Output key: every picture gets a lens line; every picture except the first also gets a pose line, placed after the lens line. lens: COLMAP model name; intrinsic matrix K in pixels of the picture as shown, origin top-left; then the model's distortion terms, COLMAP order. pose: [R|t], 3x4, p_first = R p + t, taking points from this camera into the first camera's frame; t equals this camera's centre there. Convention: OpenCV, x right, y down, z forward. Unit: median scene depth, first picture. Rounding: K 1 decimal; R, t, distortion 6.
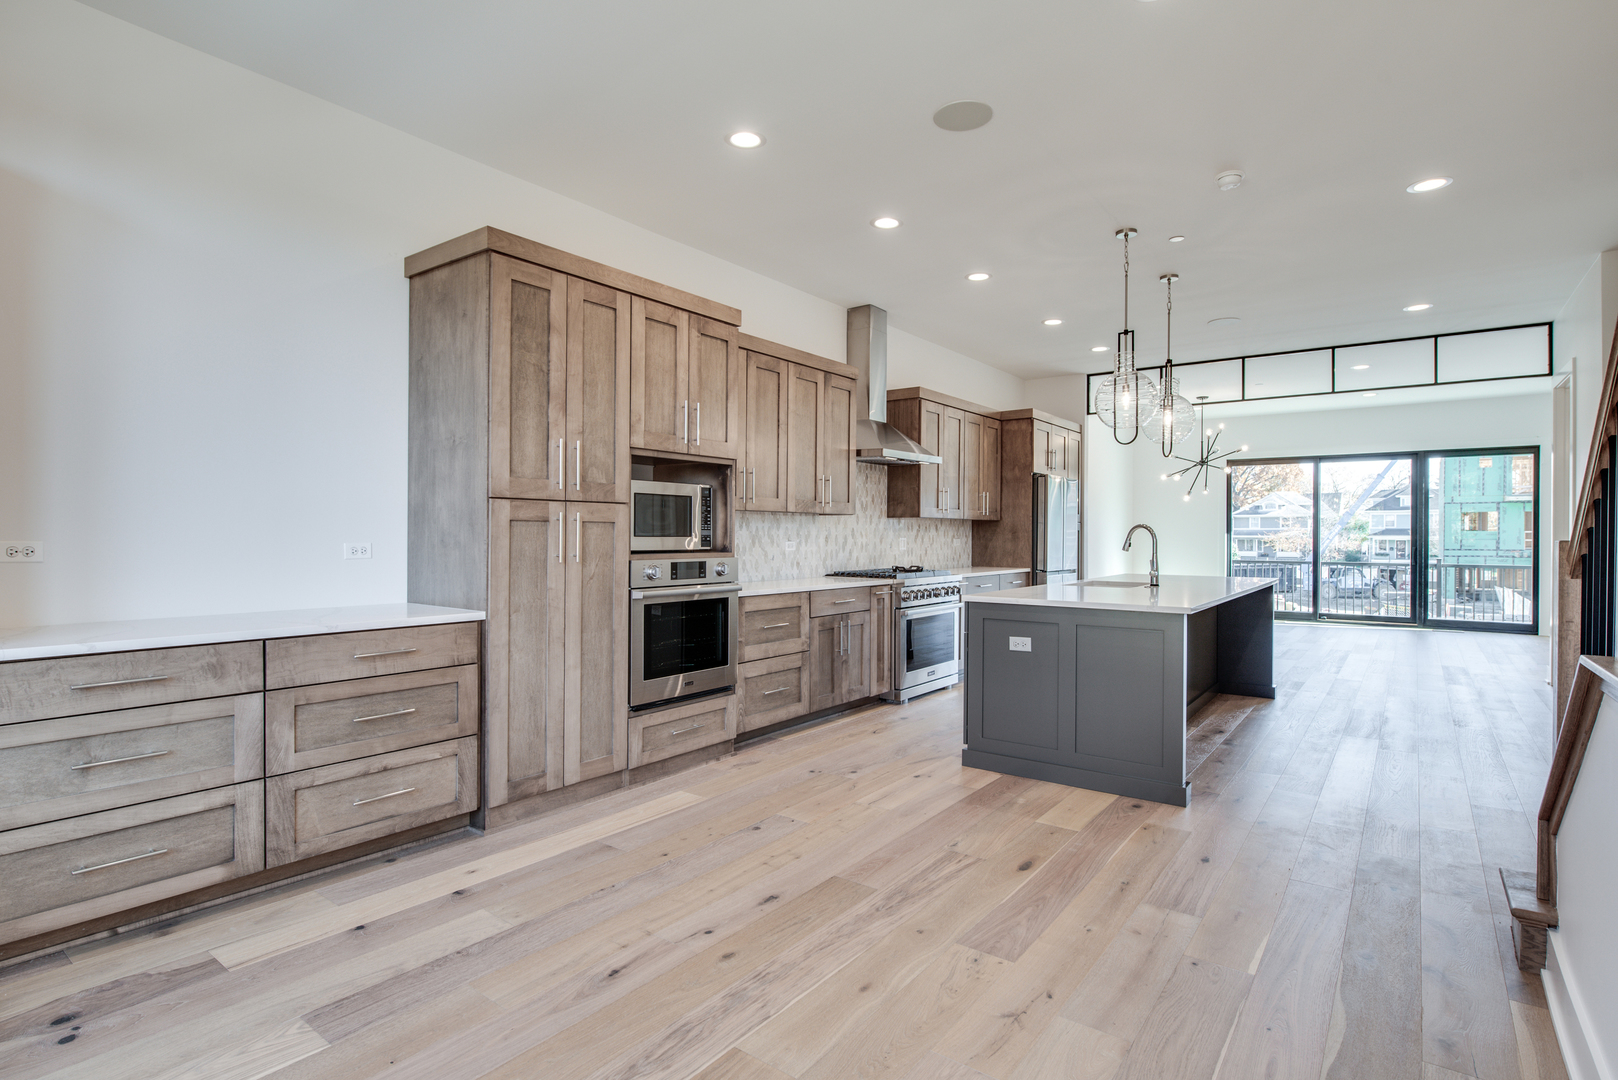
lens RADIAL K [[805.4, 0, 806.7], [0, 805.4, 531.8], [0, 0, 1]] dist [-0.013213, -0.001954]
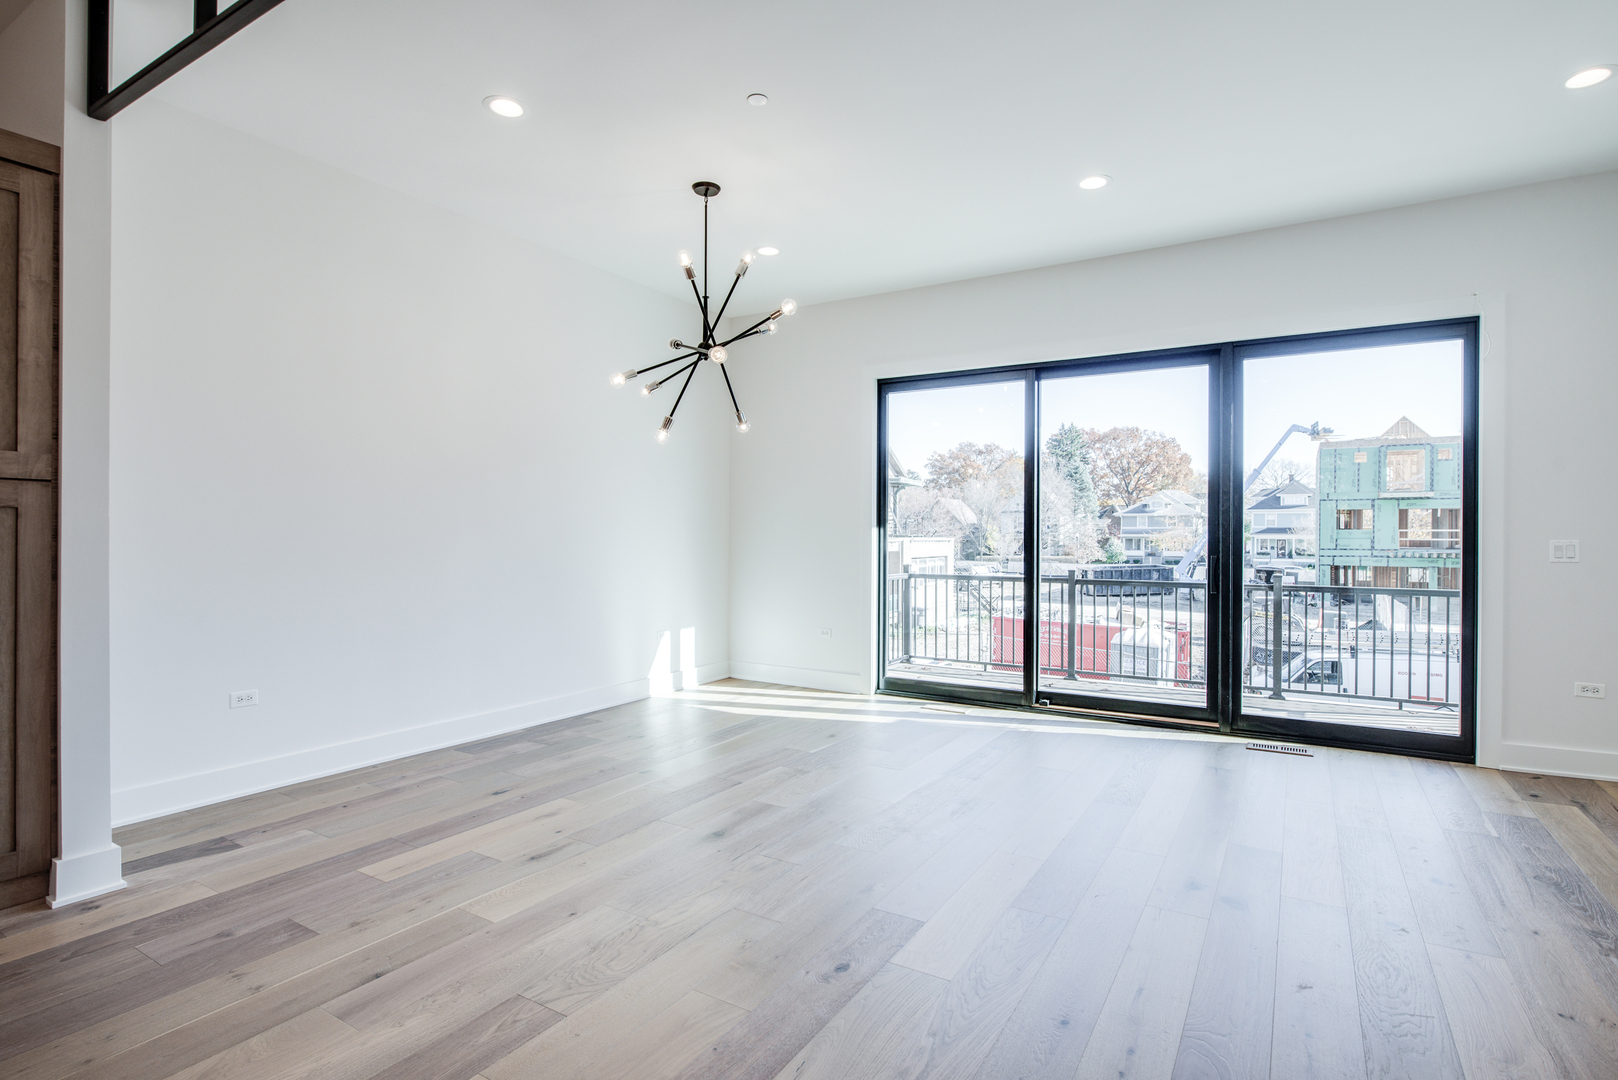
lens RADIAL K [[805.4, 0, 802.4], [0, 805.4, 536.5], [0, 0, 1]] dist [-0.013213, -0.001954]
pose [[0.995365, -0.000370, 0.096167, 0.782384], [-0.000271, 0.999978, 0.006655, 0.008461], [-0.096167, -0.006650, 0.995343, 0.916989]]
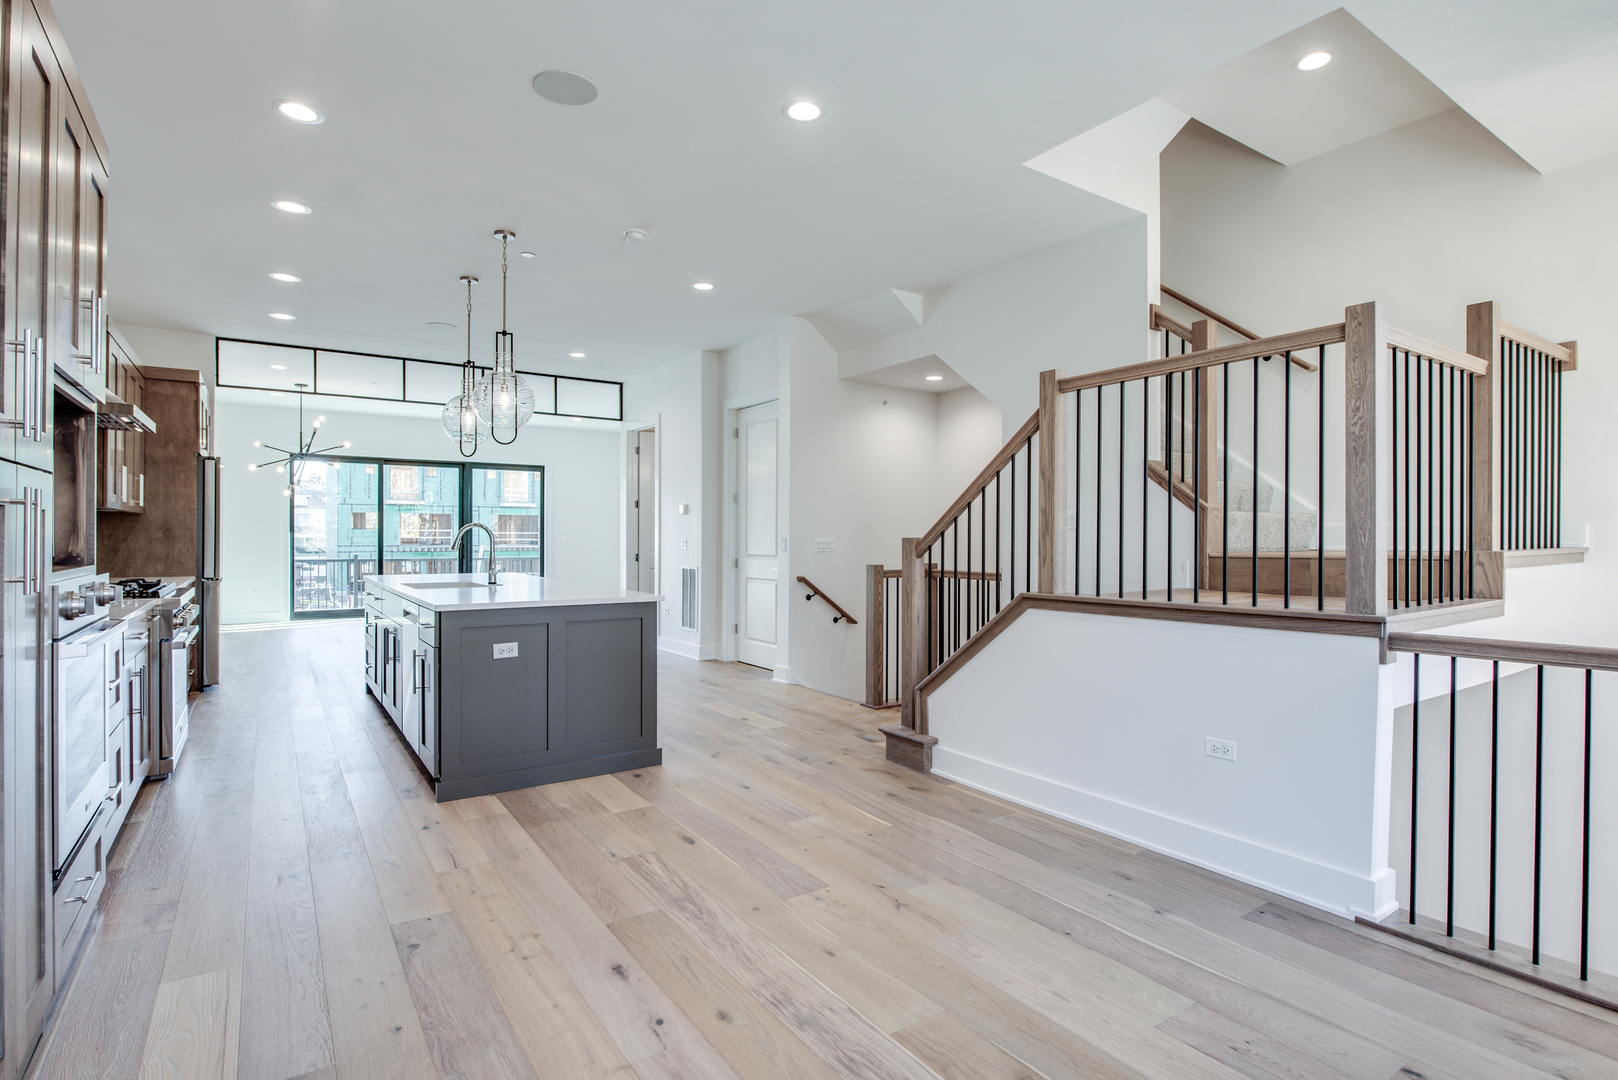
lens RADIAL K [[805.4, 0, 822.3], [0, 805.4, 534.9], [0, 0, 1]] dist [-0.013213, -0.001954]
pose [[0.312694, -0.000853, 0.949853, -0.306159], [-0.005217, 0.999983, 0.002616, 0.000081], [-0.949839, -0.005773, 0.312685, 0.214172]]
